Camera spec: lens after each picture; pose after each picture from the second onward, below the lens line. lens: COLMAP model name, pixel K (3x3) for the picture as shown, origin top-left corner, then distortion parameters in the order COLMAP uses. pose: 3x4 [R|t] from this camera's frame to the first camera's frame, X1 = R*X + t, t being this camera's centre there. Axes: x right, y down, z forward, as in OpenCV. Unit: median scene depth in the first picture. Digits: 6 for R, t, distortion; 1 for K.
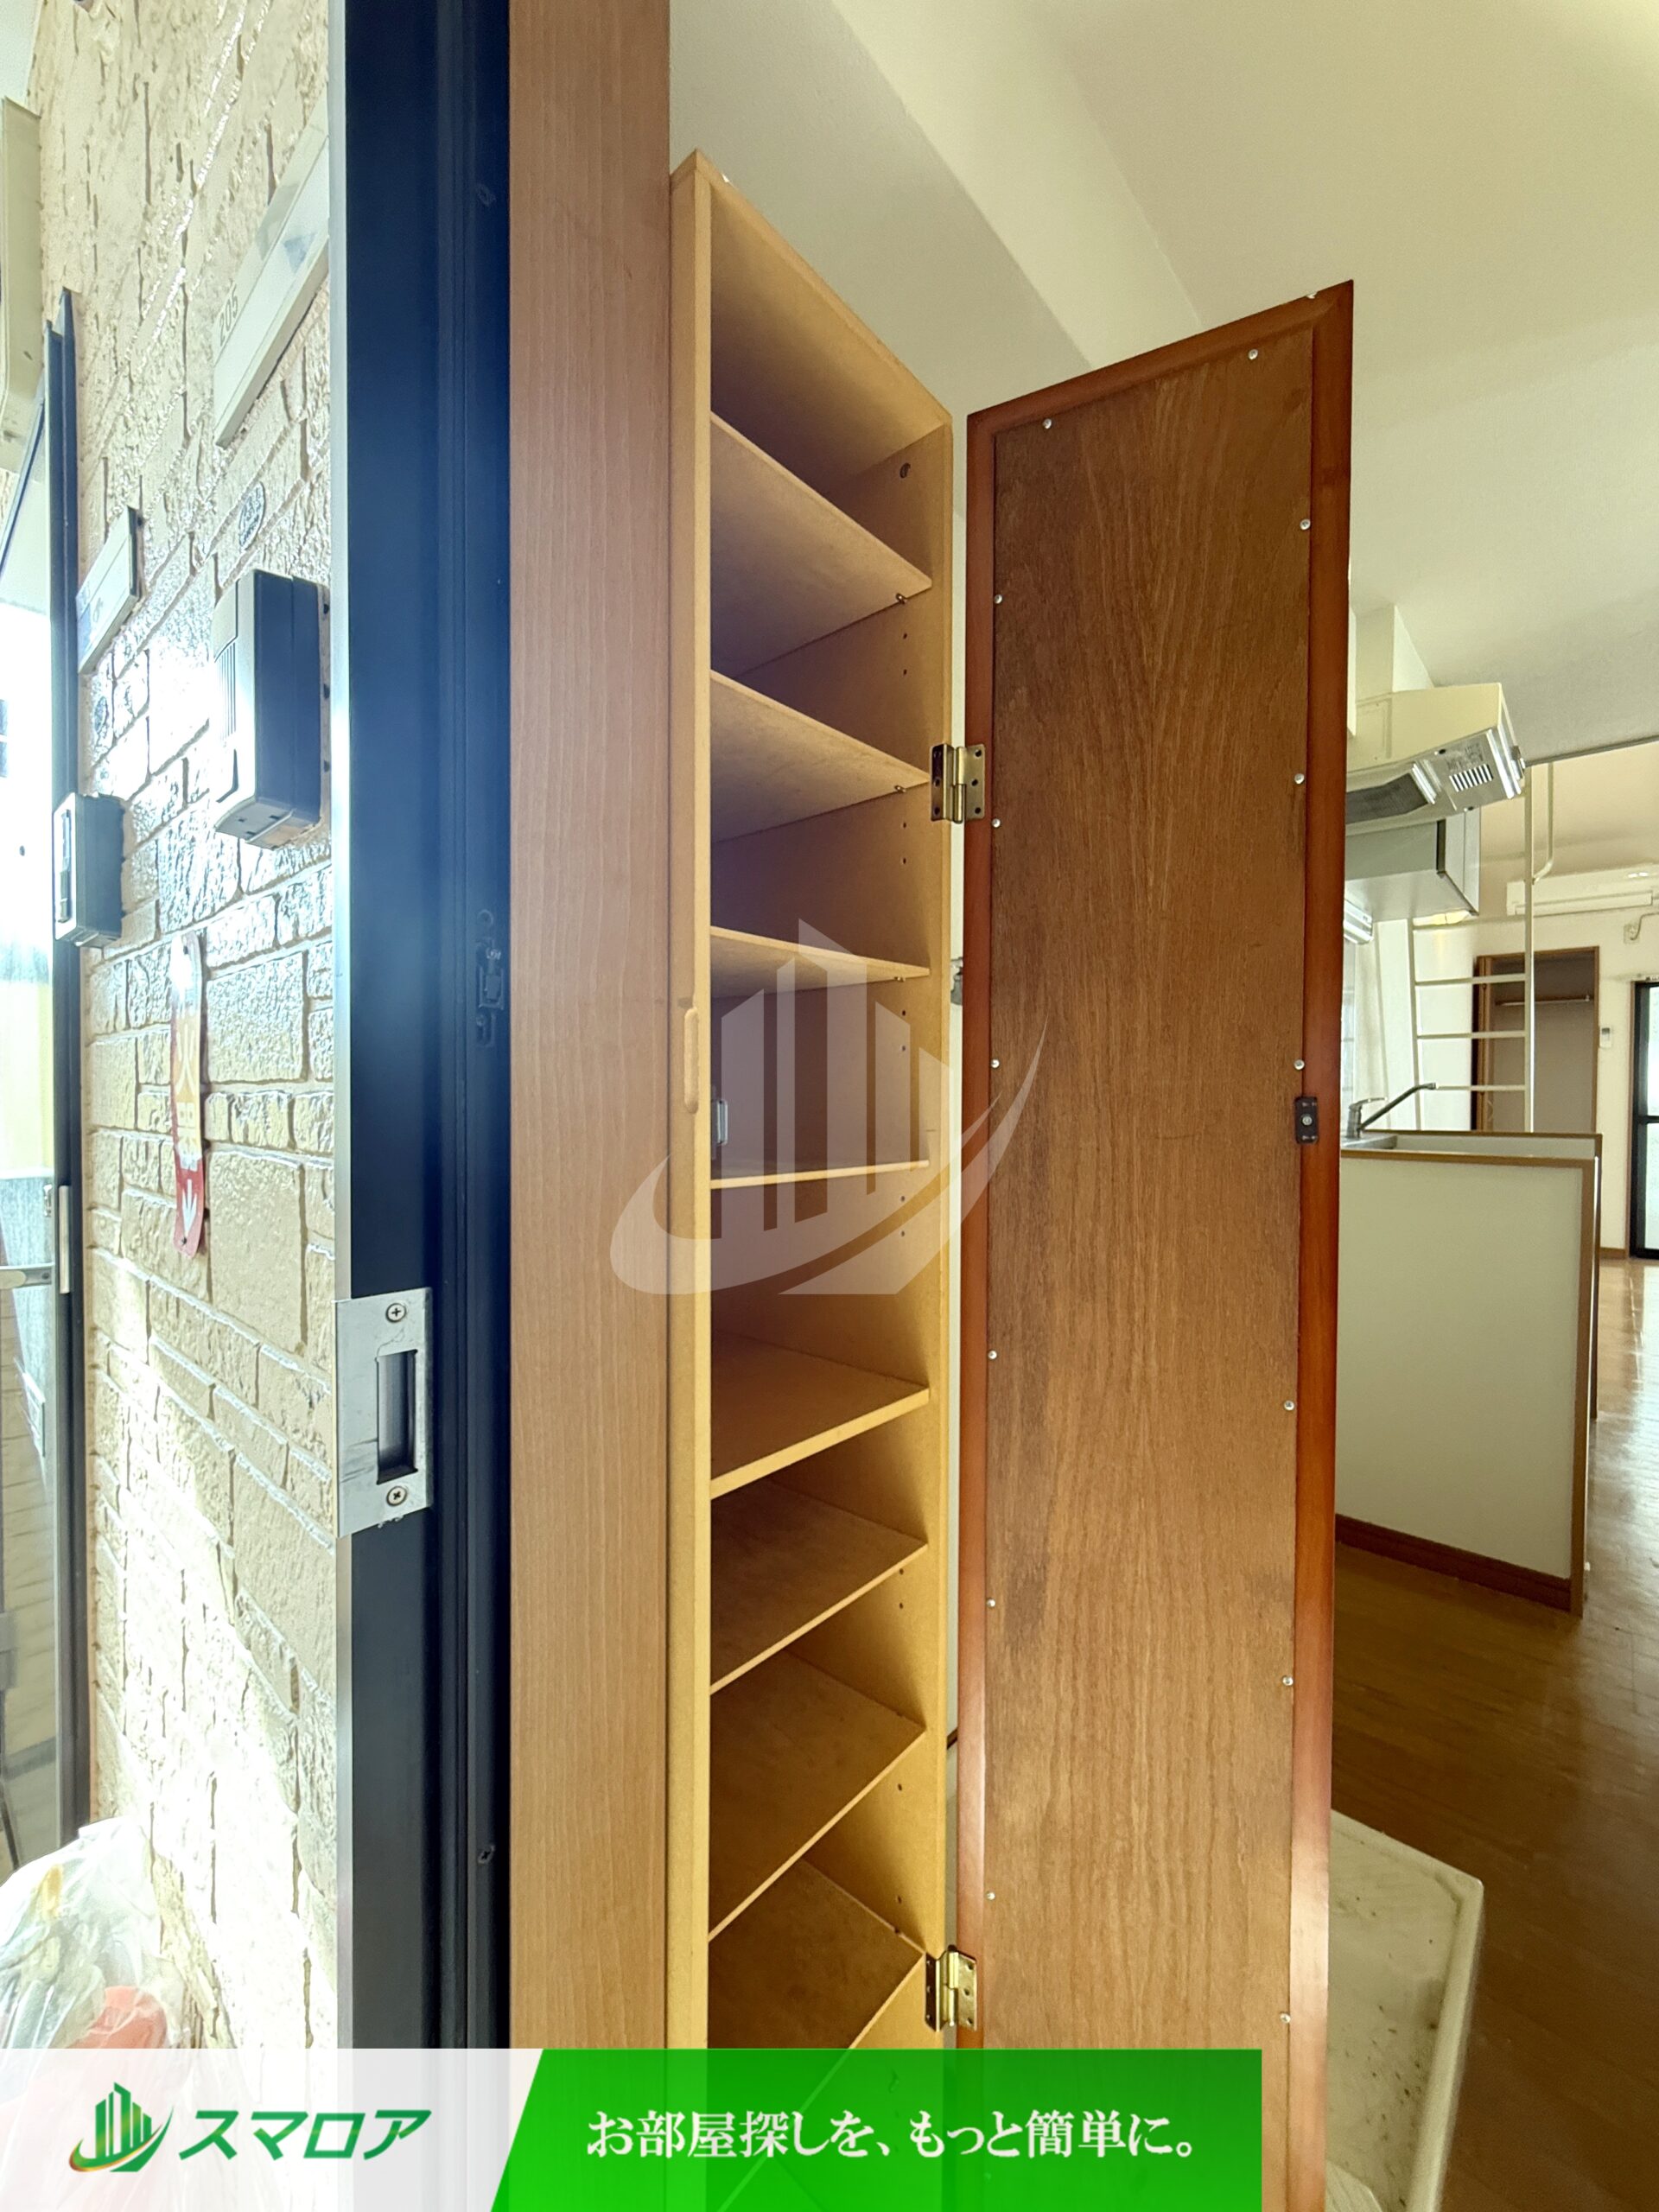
lens RADIAL K [[881.3, 0, 834.0], [0, 881.3, 1105.8], [0, 0, 1]] dist [0.000086, -0.000103]
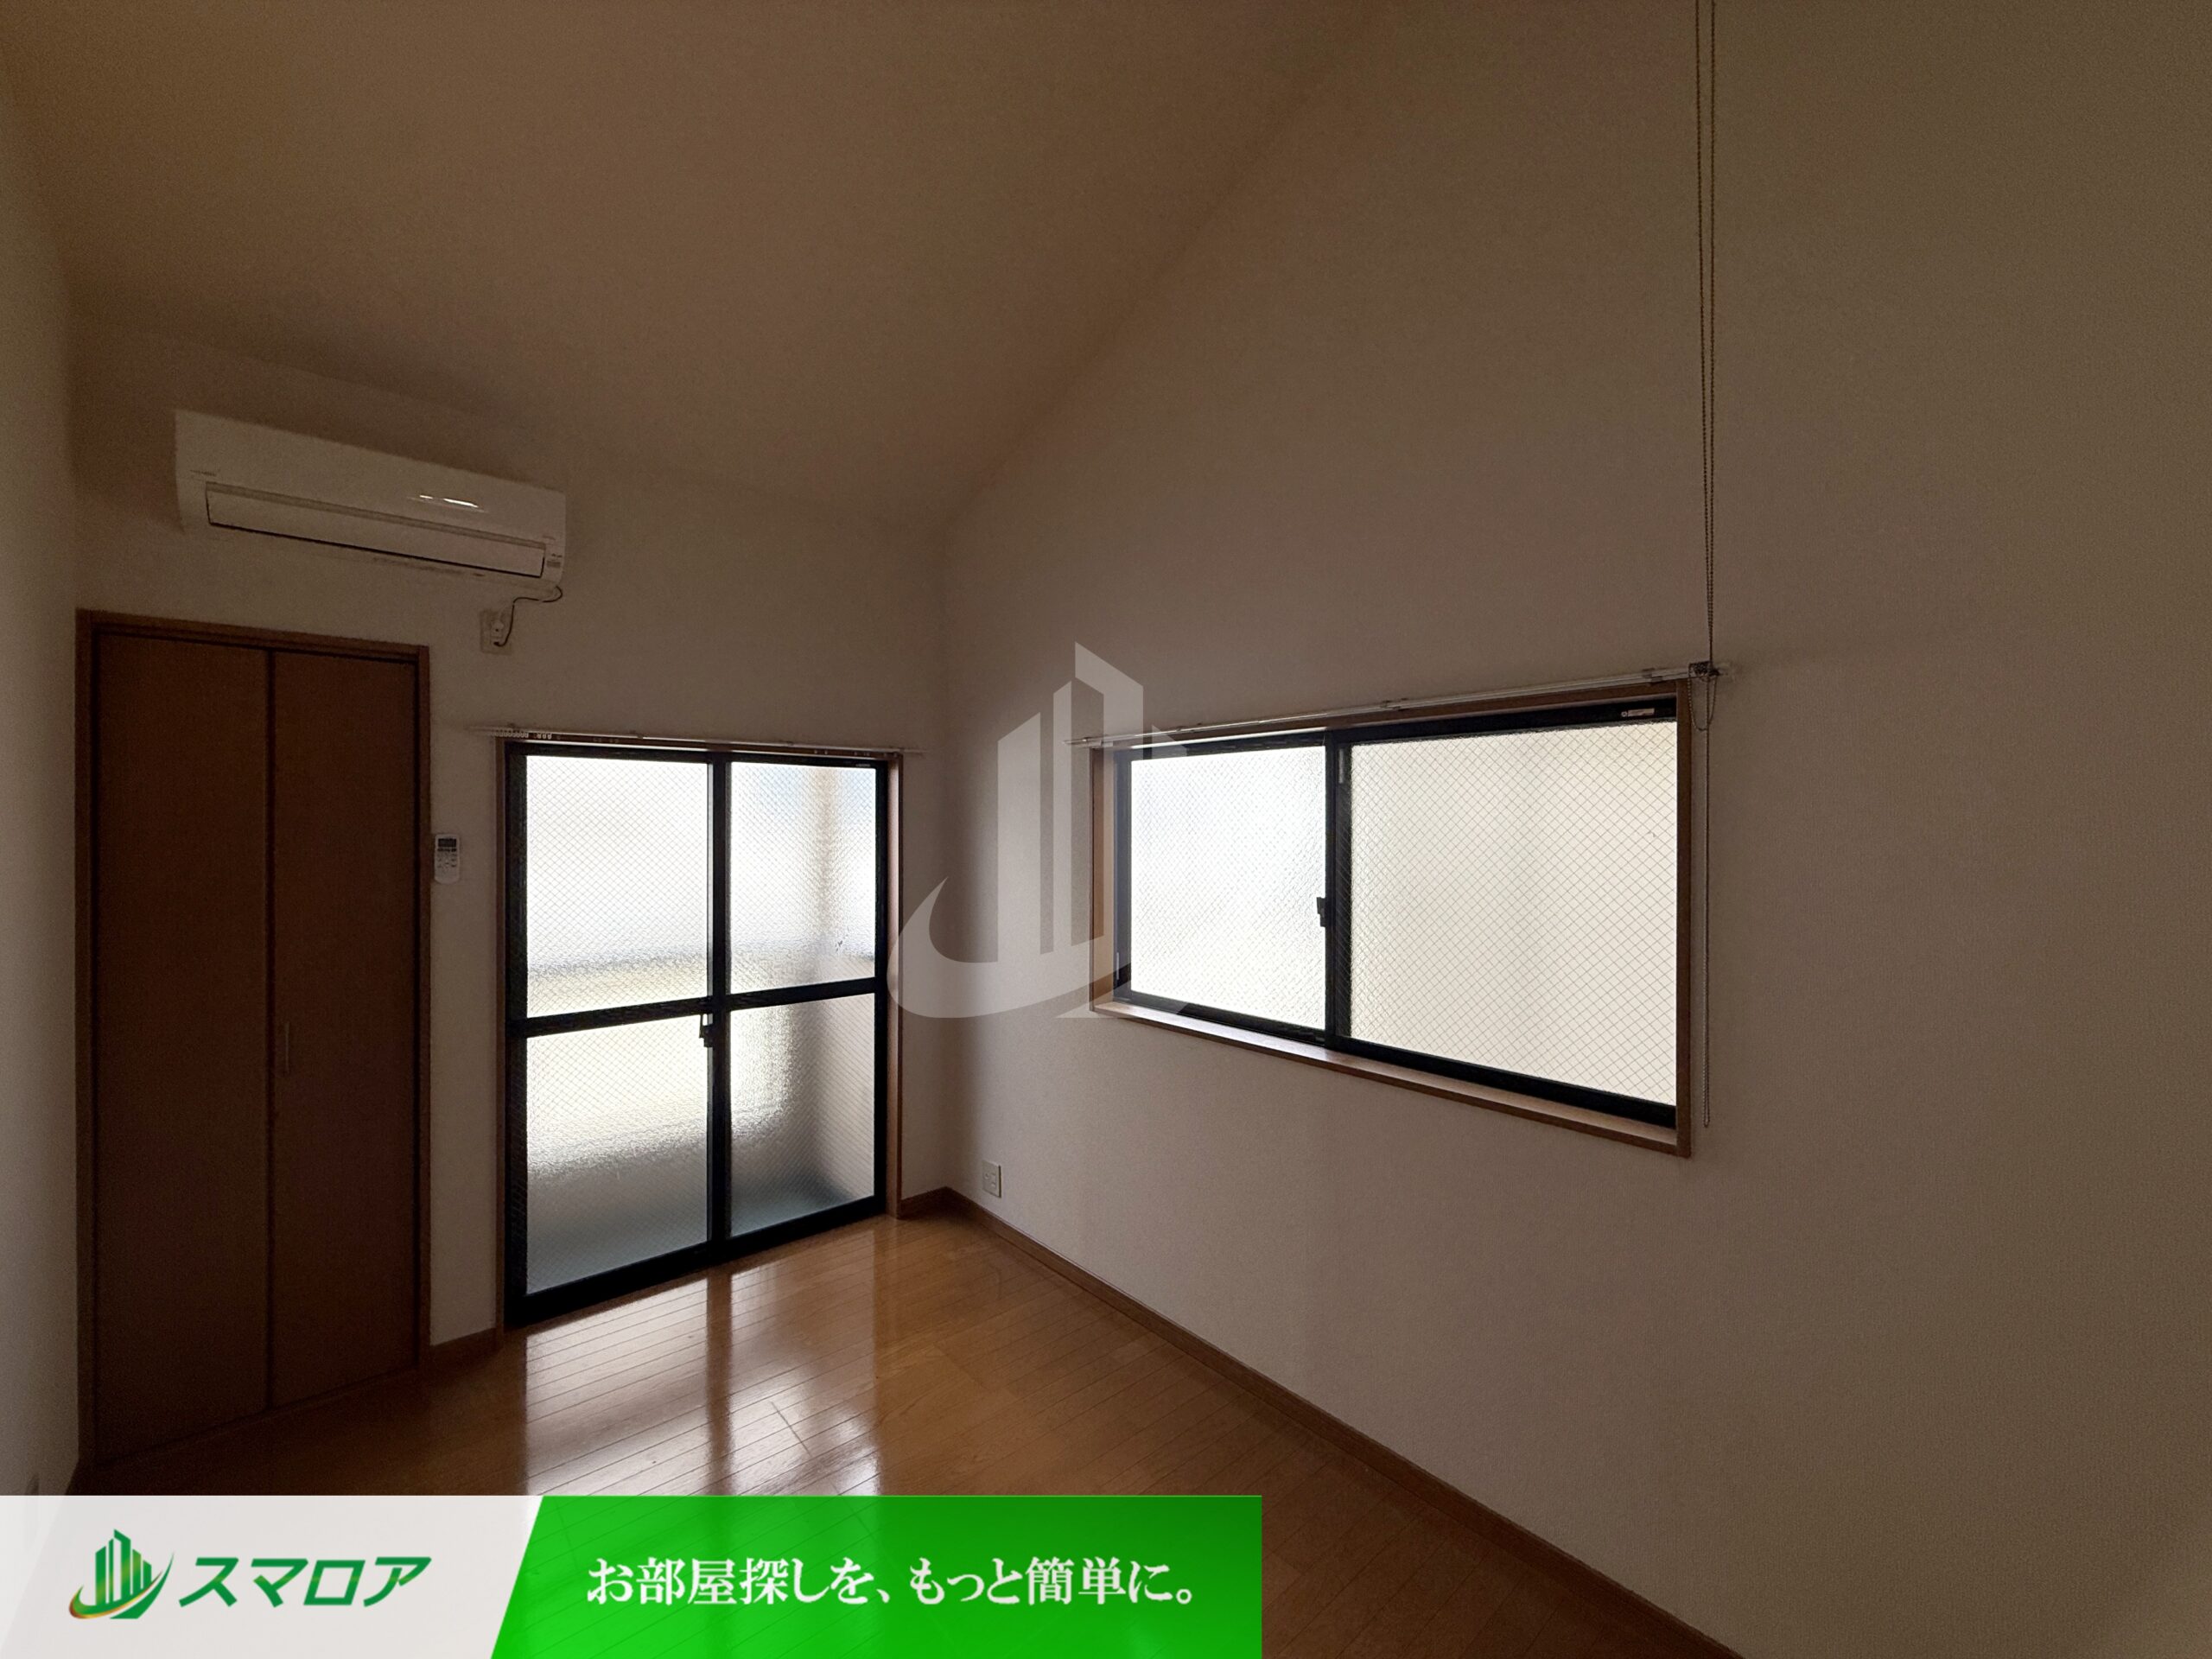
lens RADIAL K [[875.8, 0, 1098.7], [0, 875.8, 829.3], [0, 0, 1]] dist [-0.000458, 0.000080]
pose [[0.130259, -0.006762, 0.991457, 1.448354], [0.014589, 0.999882, 0.004903, -0.267536], [-0.991373, 0.013826, 0.130342, 1.848764]]
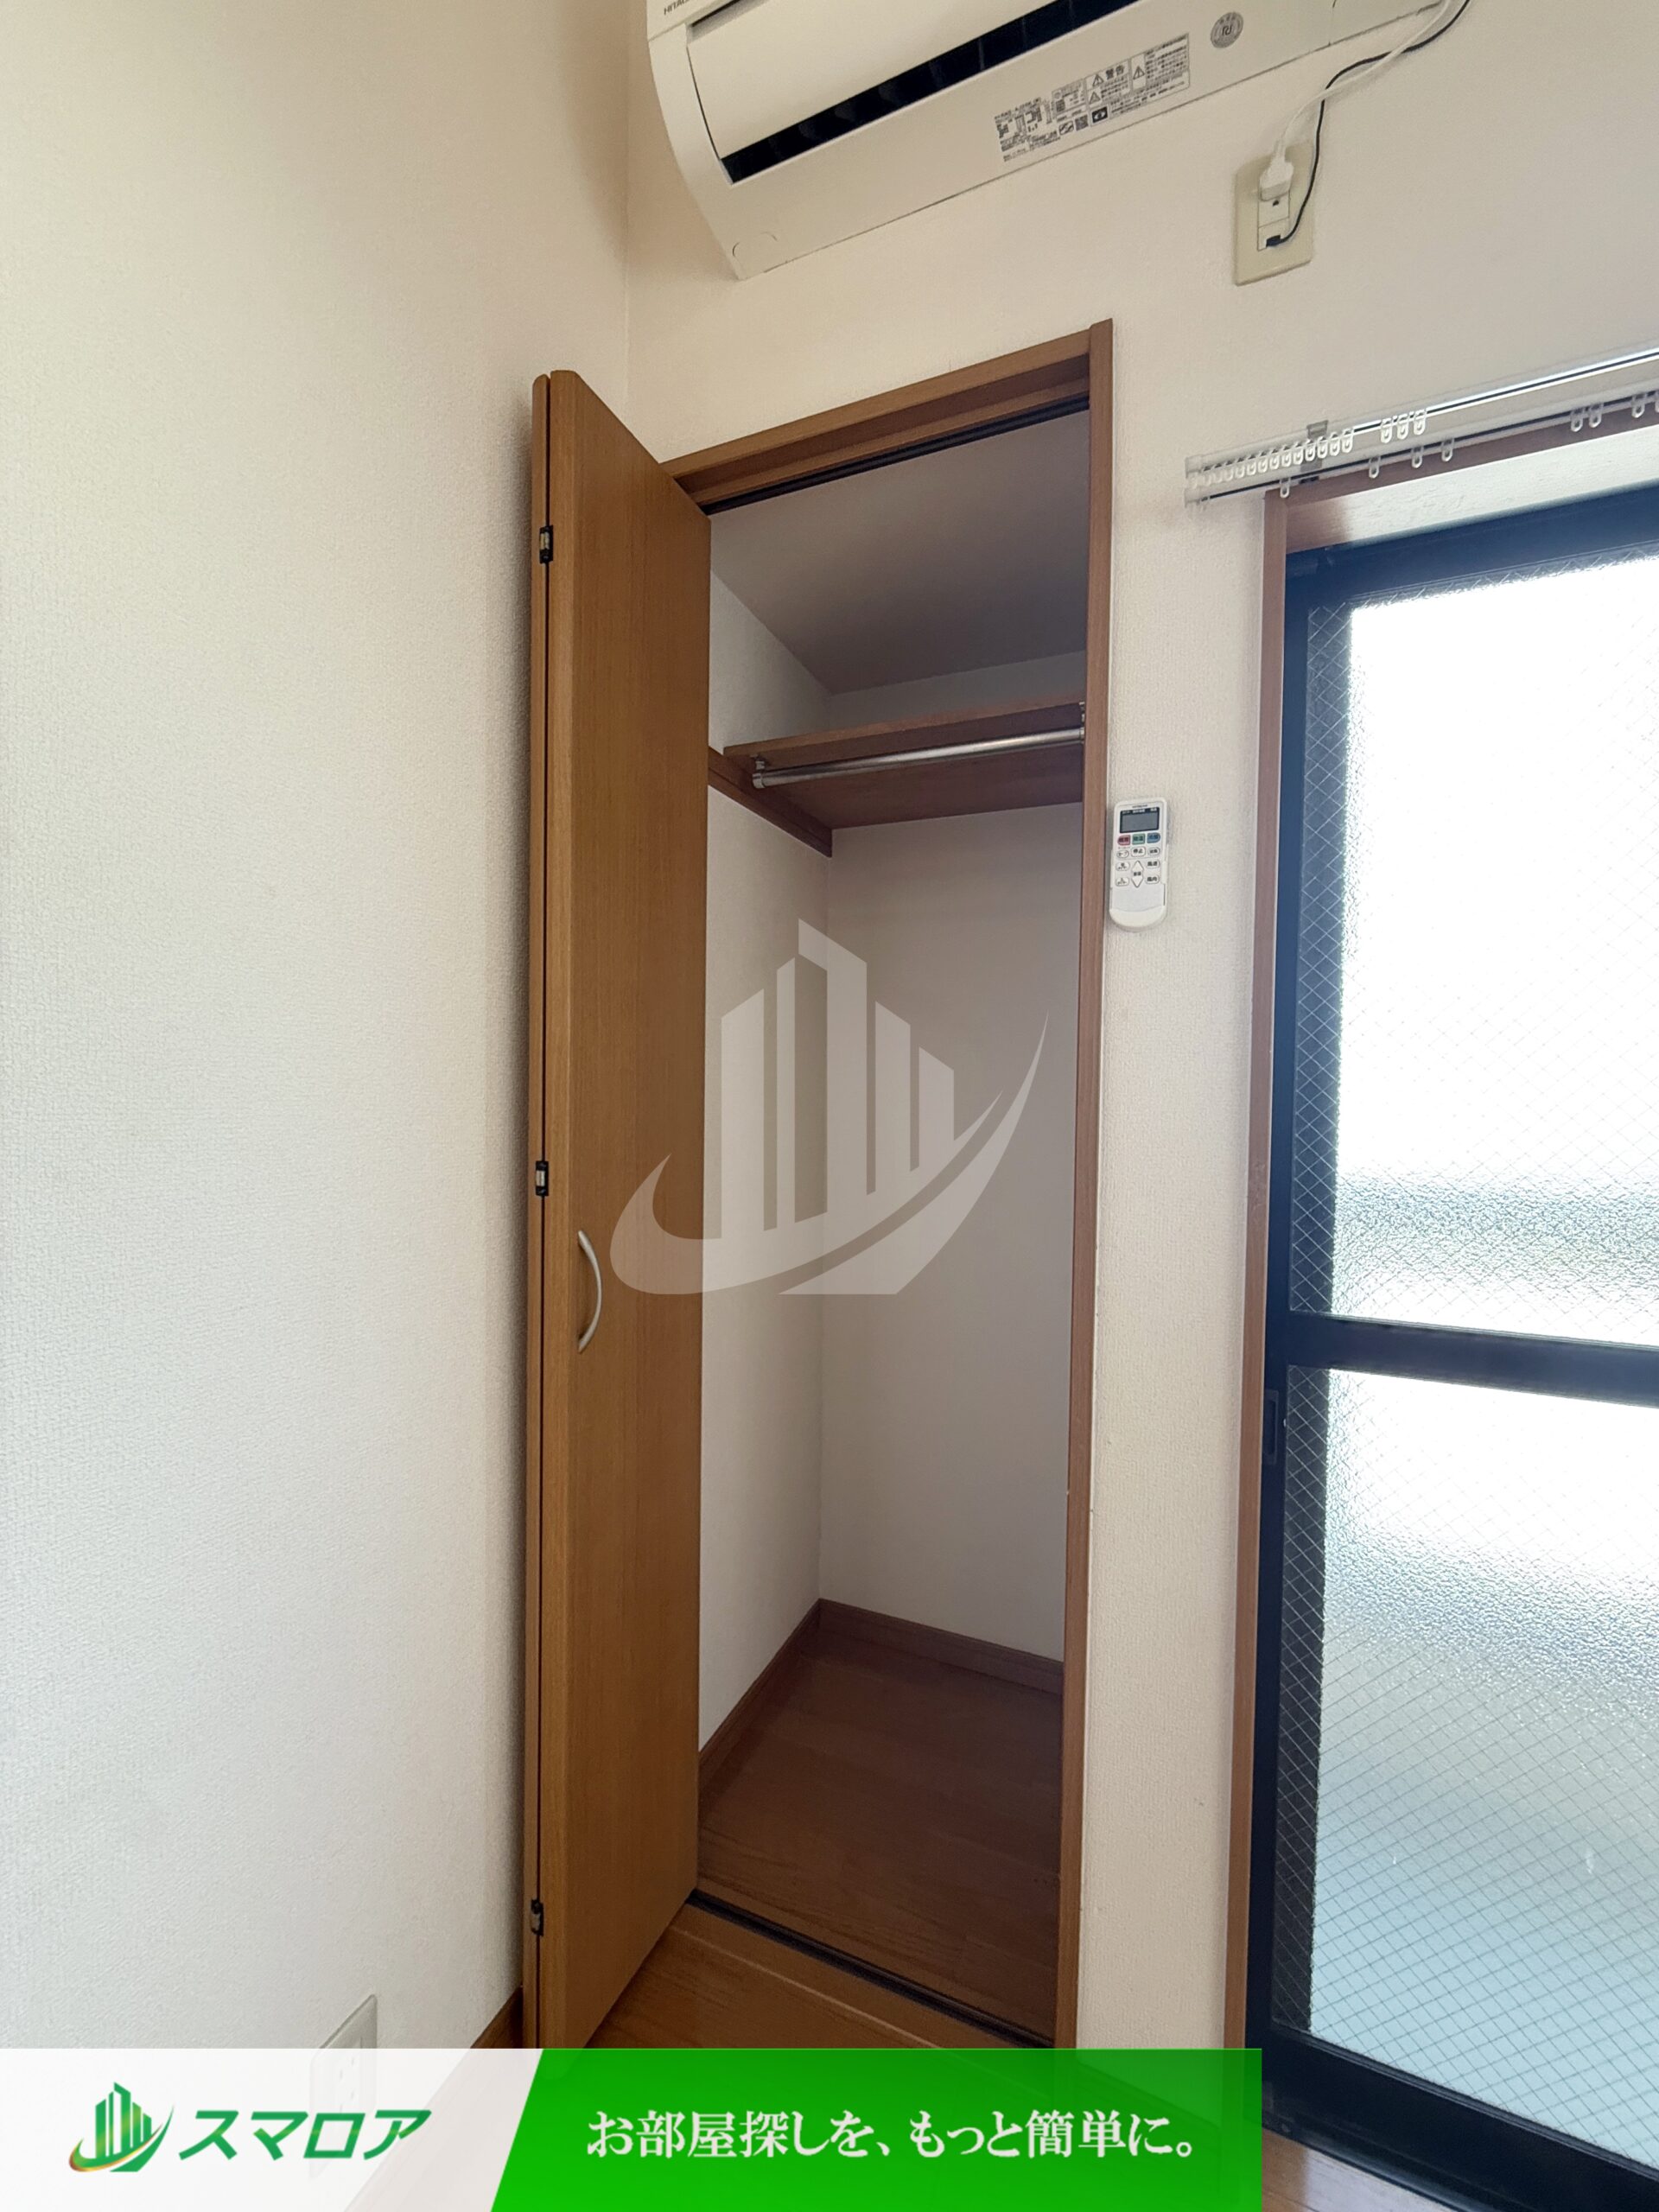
lens RADIAL K [[873.6, 0, 829.5], [0, 873.6, 1106.0], [0, 0, 1]] dist [-0.000034, -0.000509]
pose [[0.946218, 0.011056, 0.323339, 2.270048], [-0.010480, 0.999939, -0.003522, -0.090572], [-0.323359, -0.000056, 0.946276, 2.550361]]
